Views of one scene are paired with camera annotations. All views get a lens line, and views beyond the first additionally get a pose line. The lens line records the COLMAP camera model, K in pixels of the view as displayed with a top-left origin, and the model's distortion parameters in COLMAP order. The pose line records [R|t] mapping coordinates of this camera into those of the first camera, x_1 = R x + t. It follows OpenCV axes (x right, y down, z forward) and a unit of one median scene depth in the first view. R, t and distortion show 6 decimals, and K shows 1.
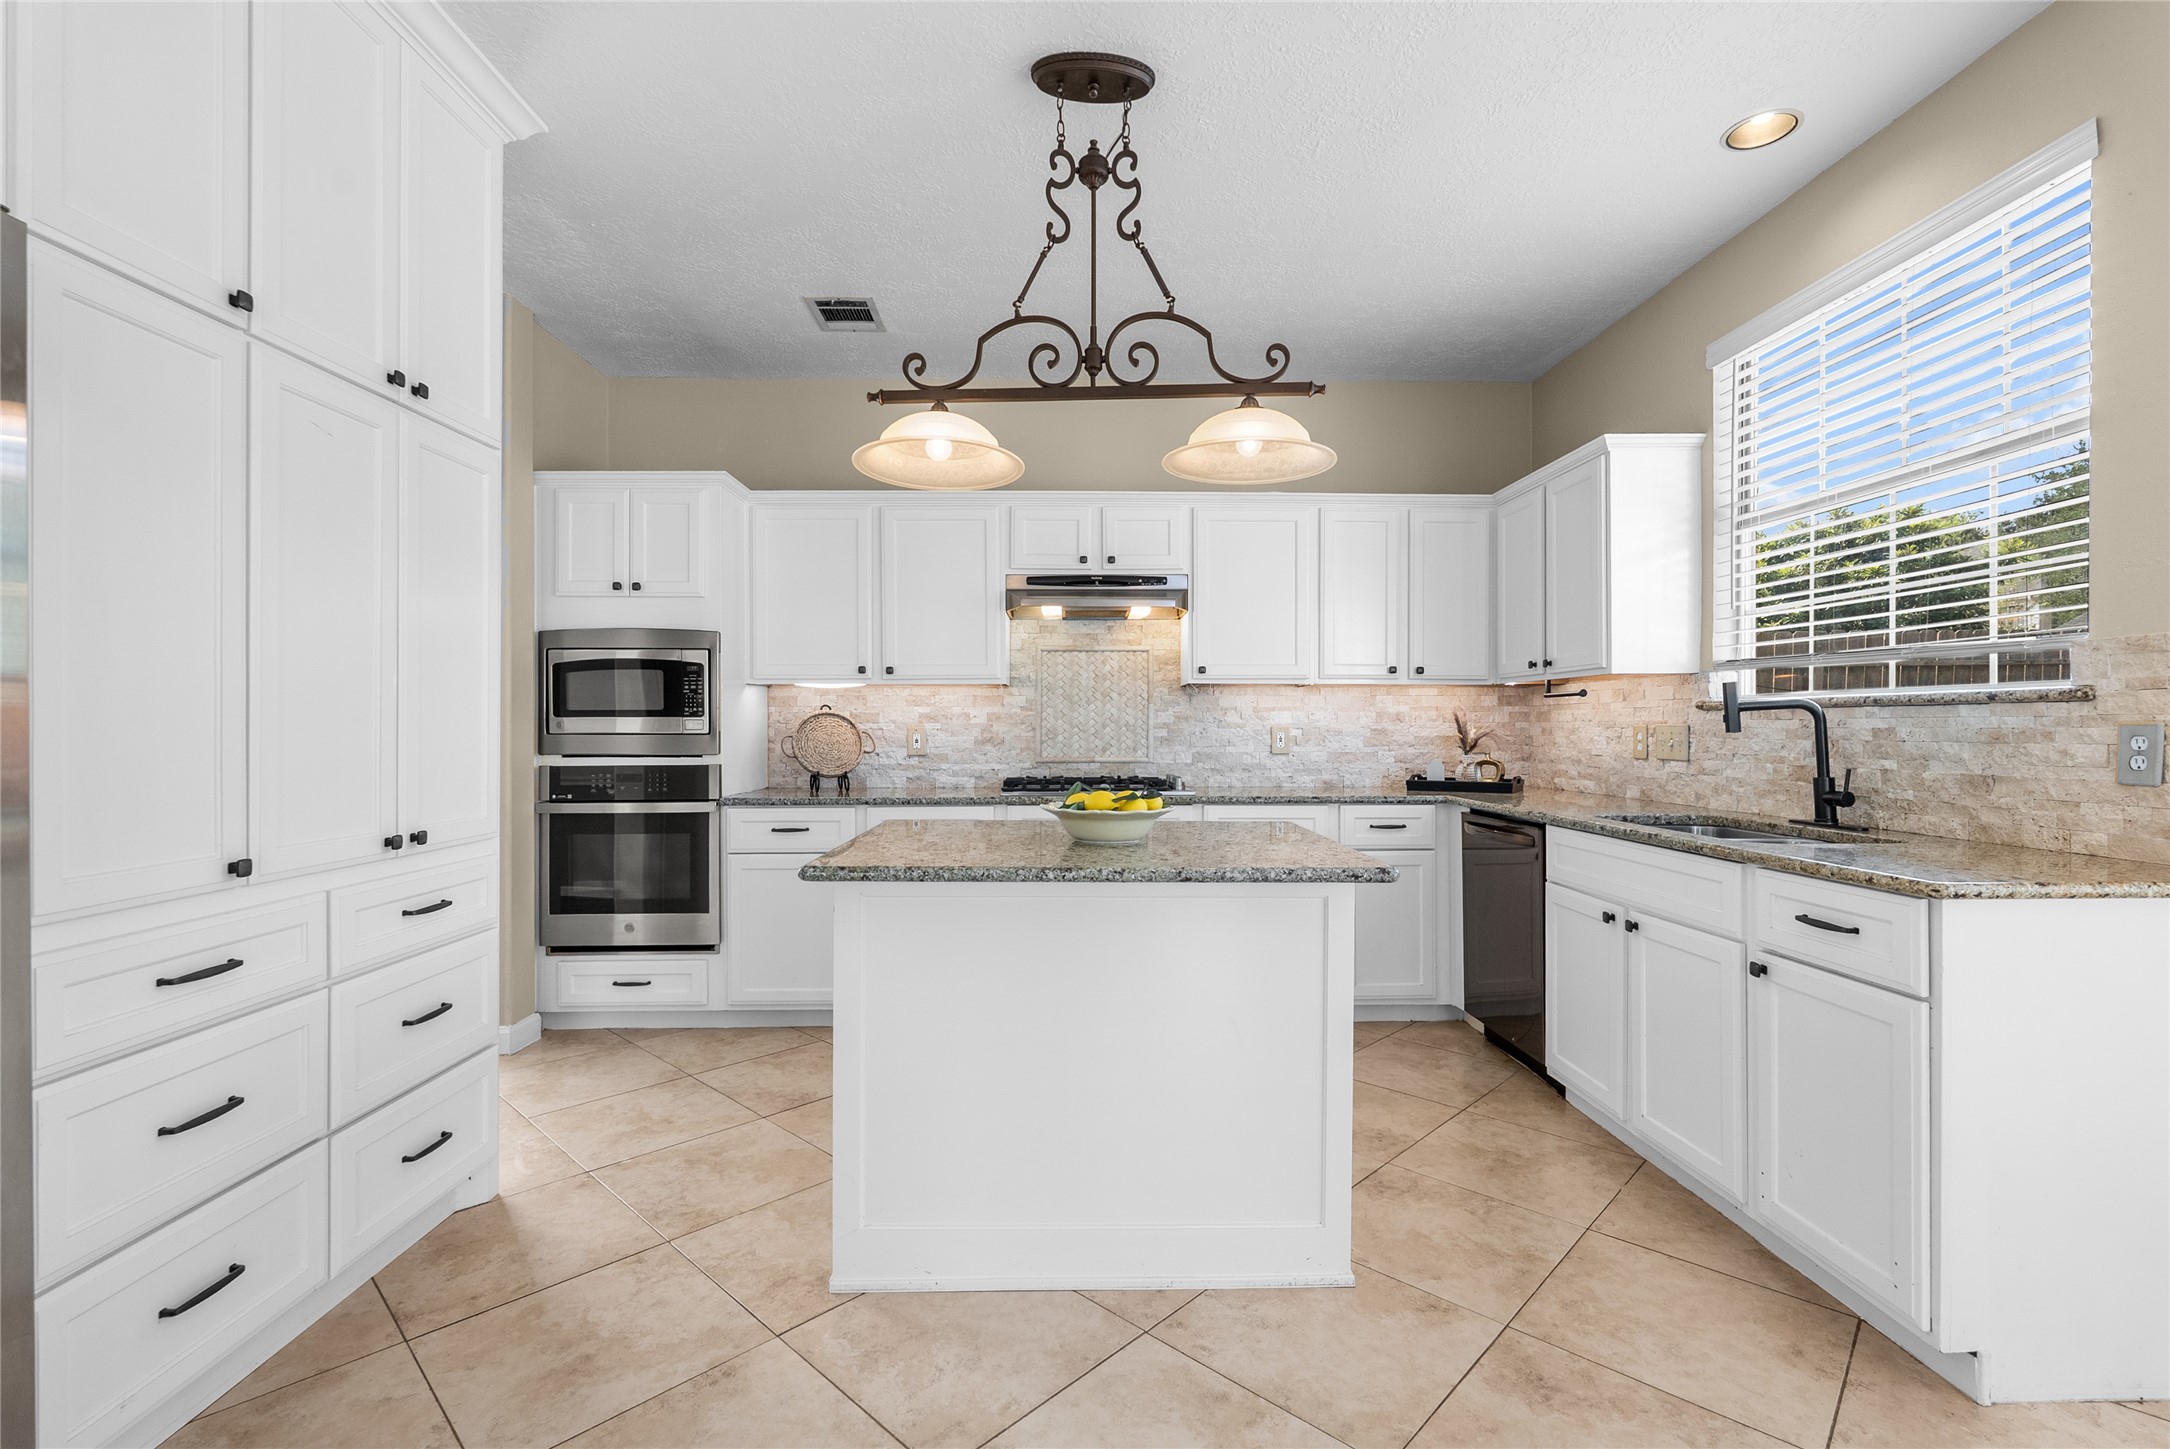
lens RADIAL K [[944.0, 0, 1094.4], [0, 944.0, 726.2], [0, 0, 1]] dist [-0.010799, 0.000283]
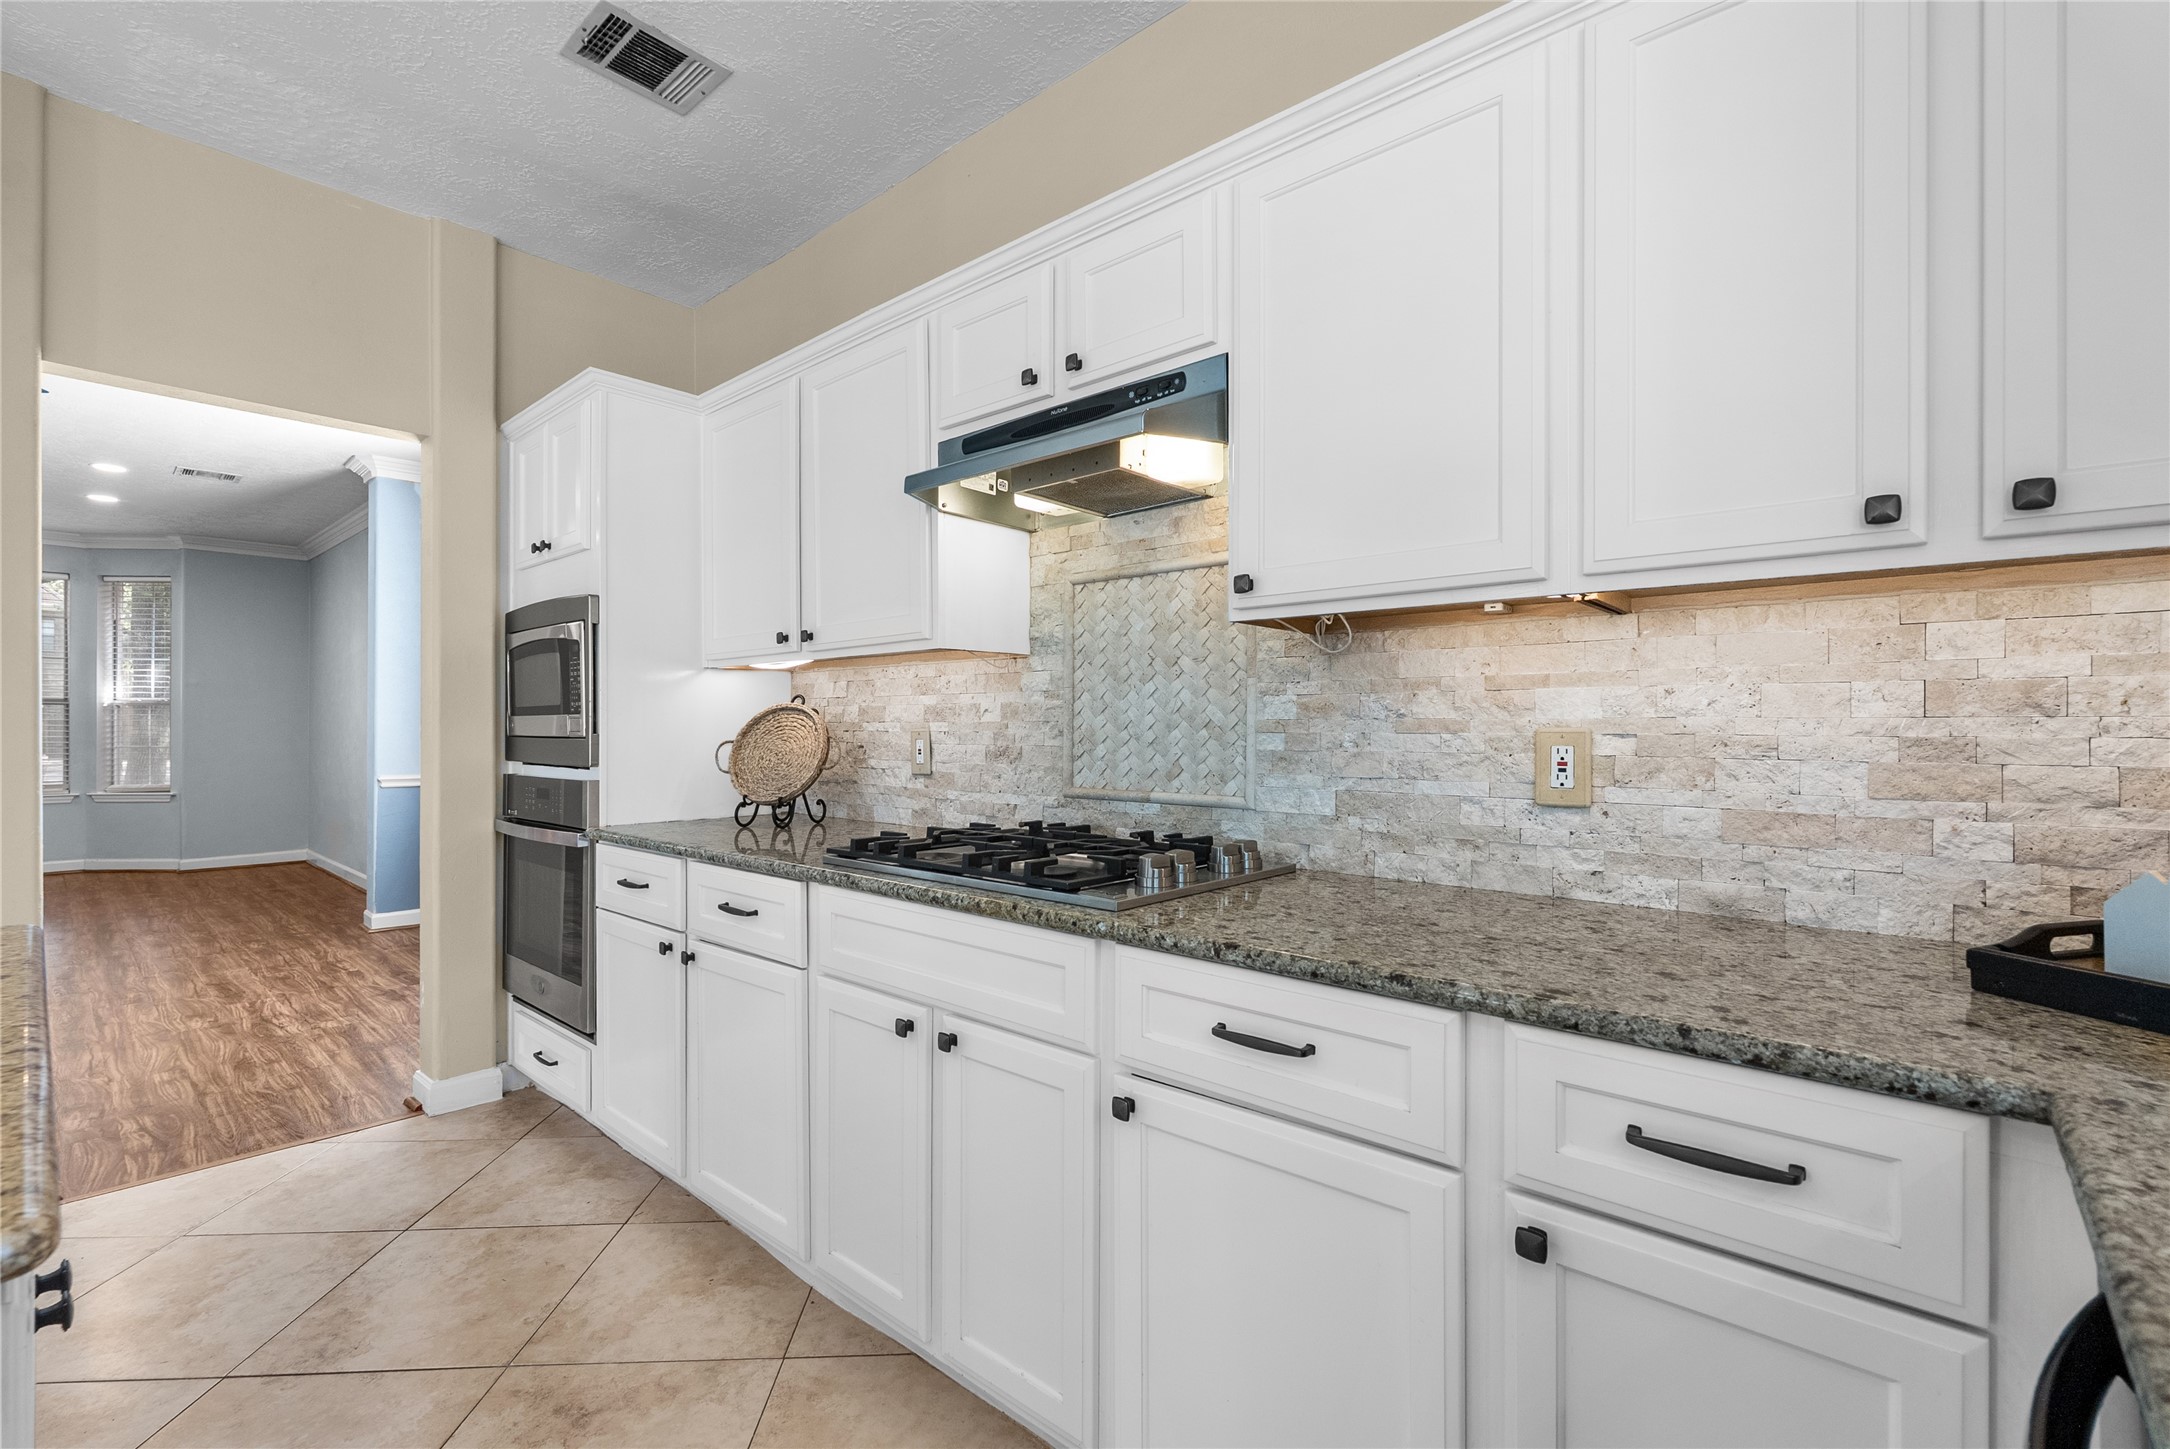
lens RADIAL K [[944.0, 0, 1079.3], [0, 944.0, 725.8], [0, 0, 1]] dist [-0.010799, 0.000283]
pose [[0.736424, 0.000586, -0.676521, 0.302466], [0.002508, 0.999990, 0.003596, -0.002820], [0.676516, -0.004344, 0.736415, 0.615923]]
